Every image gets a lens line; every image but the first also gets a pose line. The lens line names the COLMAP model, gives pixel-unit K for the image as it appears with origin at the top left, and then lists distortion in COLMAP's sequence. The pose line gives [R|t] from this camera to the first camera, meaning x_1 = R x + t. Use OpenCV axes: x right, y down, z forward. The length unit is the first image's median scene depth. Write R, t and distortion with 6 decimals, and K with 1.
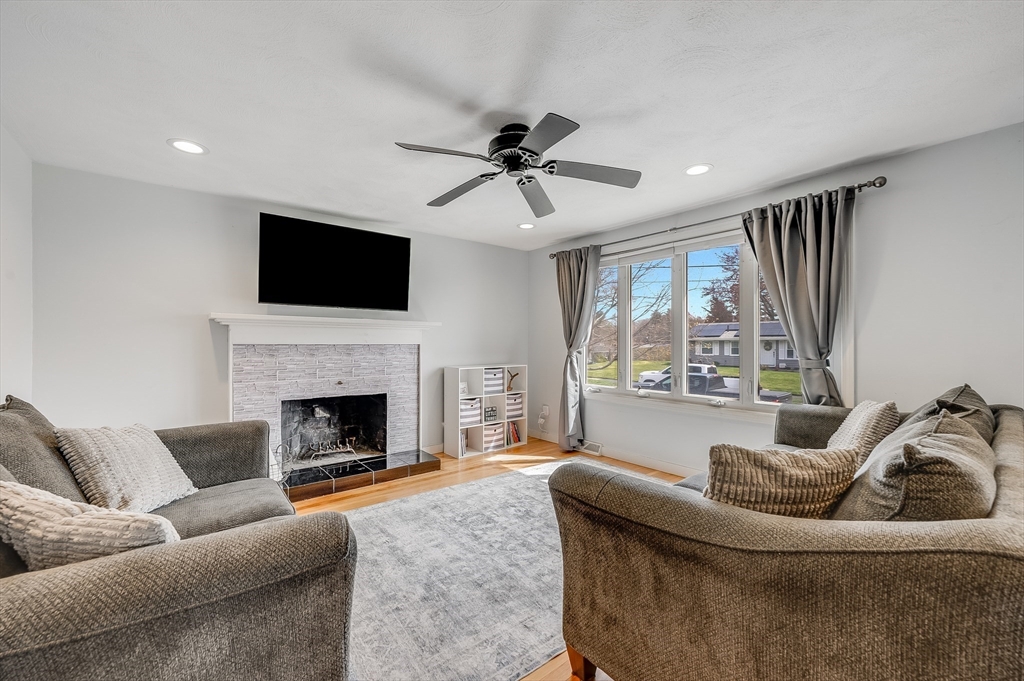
lens RADIAL K [[403.0, 0, 510.3], [0, 403.0, 339.2], [0, 0, 1]] dist [0.000042, 0.000036]
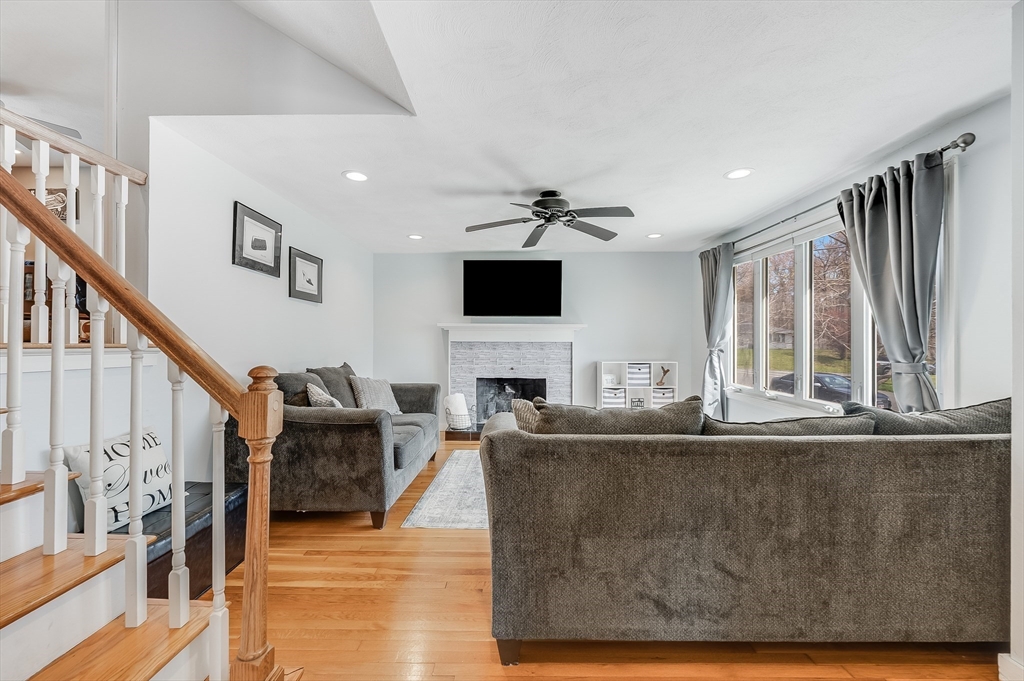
lens RADIAL K [[403.0, 0, 510.3], [0, 403.0, 339.2], [0, 0, 1]] dist [0.000042, 0.000036]
pose [[0.777490, -0.000108, -0.628895, 0.446454], [0.004679, 0.999973, 0.005614, -0.004585], [0.628878, -0.007308, 0.777470, -0.114273]]
